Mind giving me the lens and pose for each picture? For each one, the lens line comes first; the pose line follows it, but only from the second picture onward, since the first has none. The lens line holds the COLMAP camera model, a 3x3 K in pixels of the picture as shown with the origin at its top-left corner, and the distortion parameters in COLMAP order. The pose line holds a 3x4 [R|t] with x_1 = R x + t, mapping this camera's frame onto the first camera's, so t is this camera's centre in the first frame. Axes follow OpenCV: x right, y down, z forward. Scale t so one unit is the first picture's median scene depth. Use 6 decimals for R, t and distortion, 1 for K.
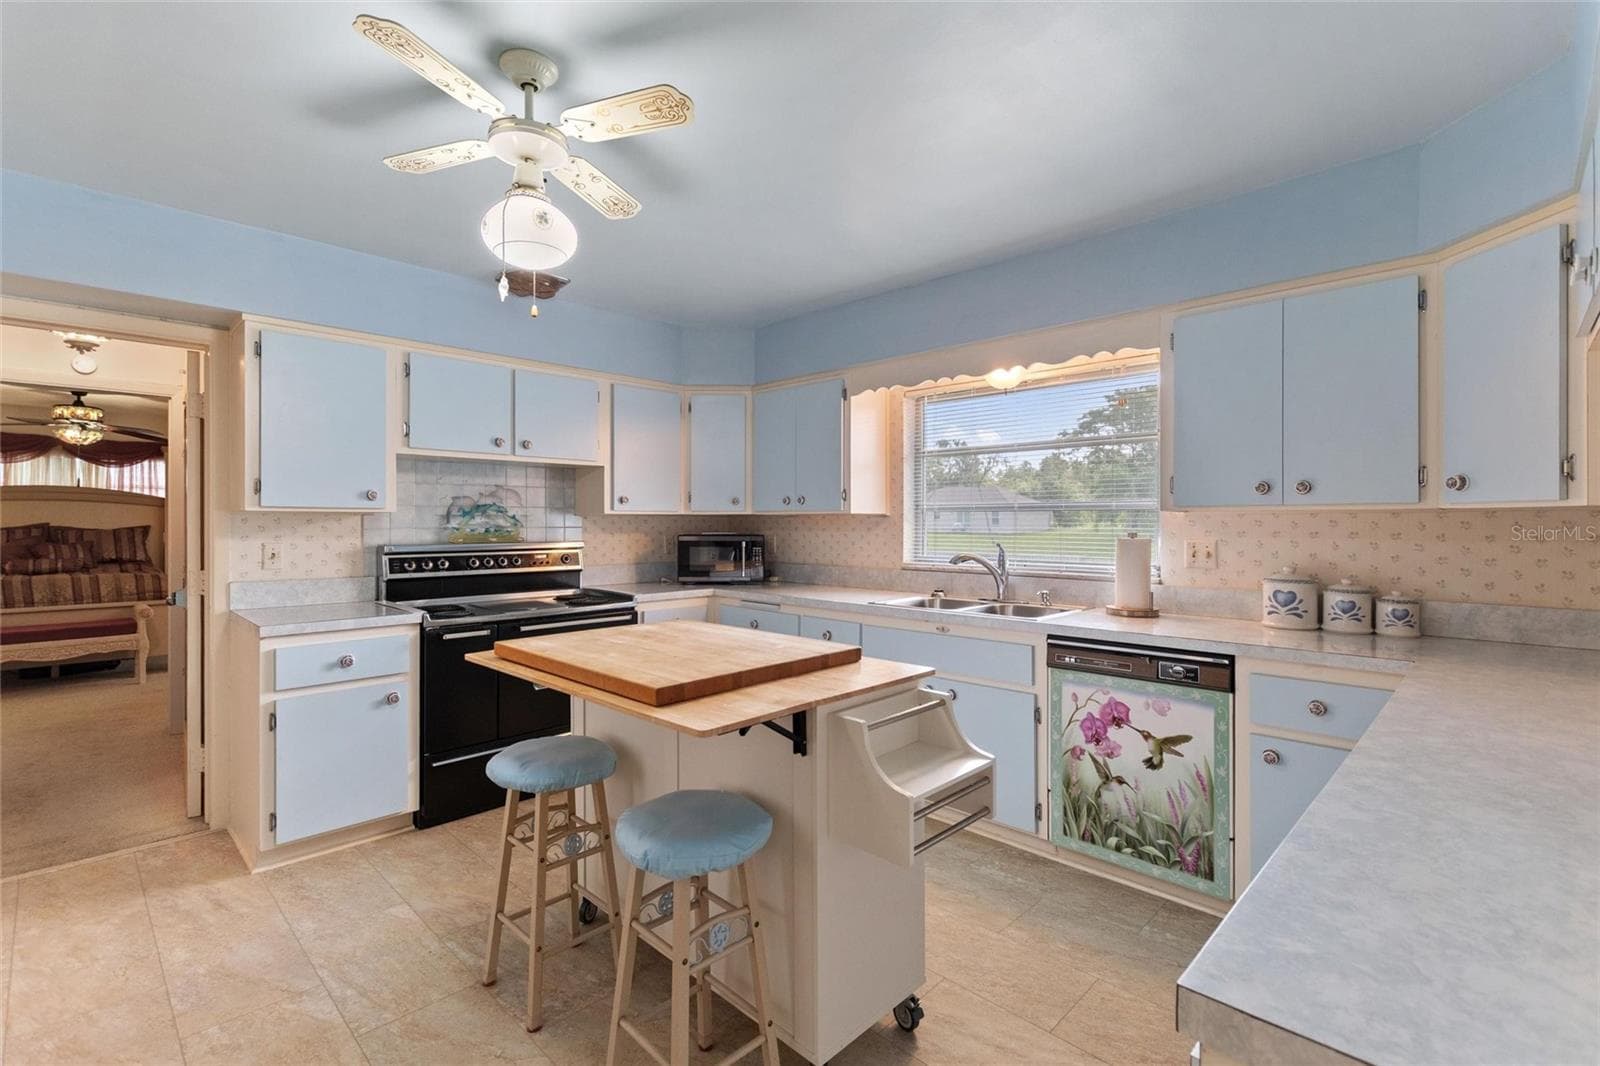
lens RADIAL K [[718.7, 0, 800.6], [0, 718.7, 528.7], [0, 0, 1]] dist [0.004149, 0.000314]
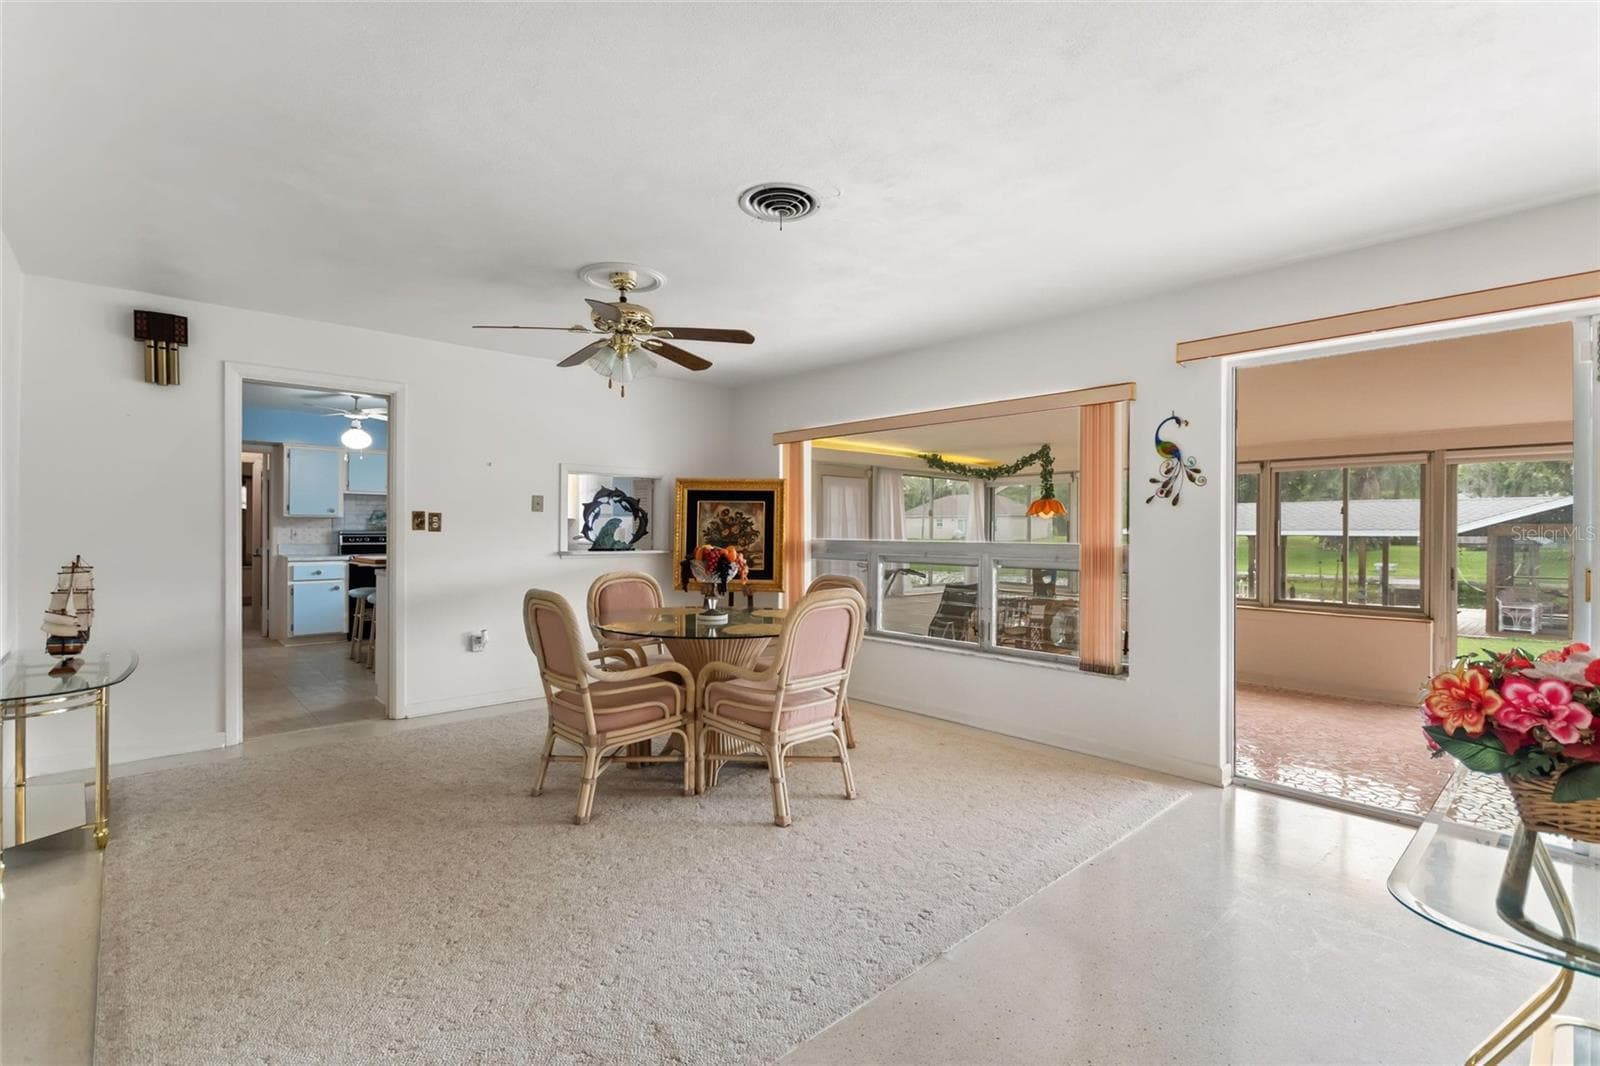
lens RADIAL K [[730.7, 0, 800.0], [0, 730.7, 533.0], [0, 0, 1]] dist [-0.000891, -0.000095]
pose [[0.998158, 0.001916, -0.060642, 0.994954], [-0.002041, 0.999996, -0.001993, 0.029007], [0.060638, 0.002113, 0.998158, -1.210525]]
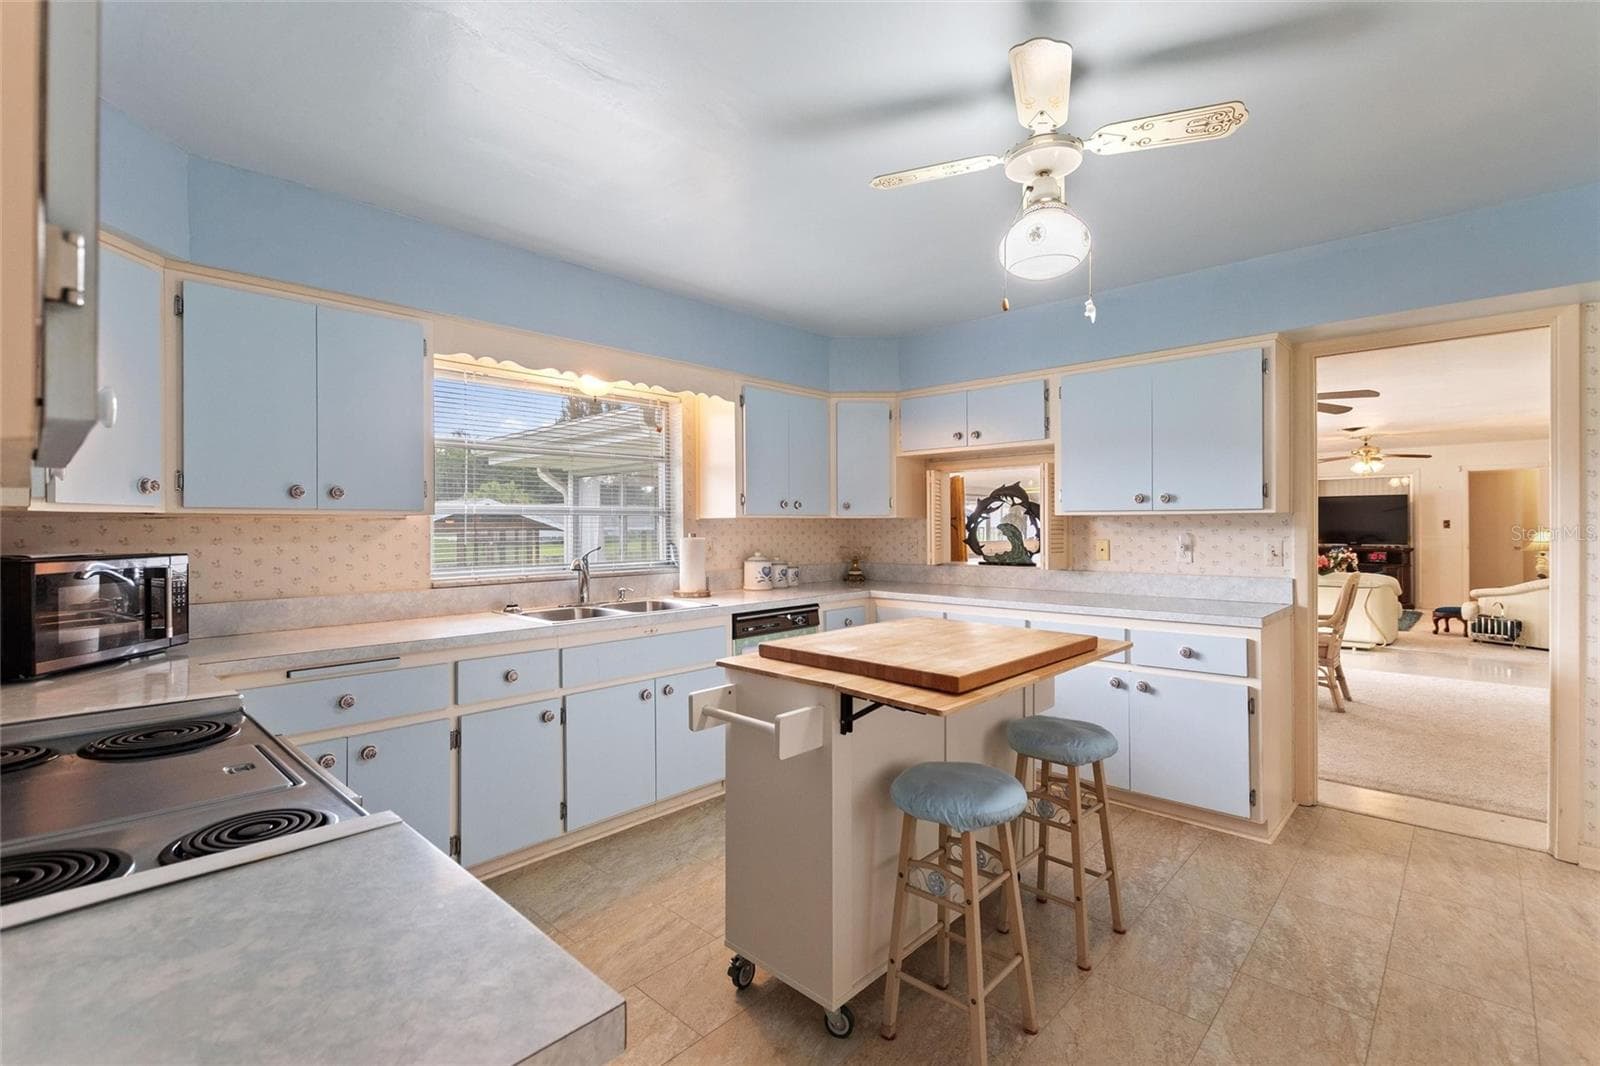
lens RADIAL K [[718.7, 0, 800.6], [0, 718.7, 528.7], [0, 0, 1]] dist [0.004149, 0.000314]
pose [[-0.011903, -0.005626, 0.999913, -1.243551], [0.013273, 0.999895, 0.005784, -0.012342], [-0.999841, 0.013340, -0.011827, 1.204572]]
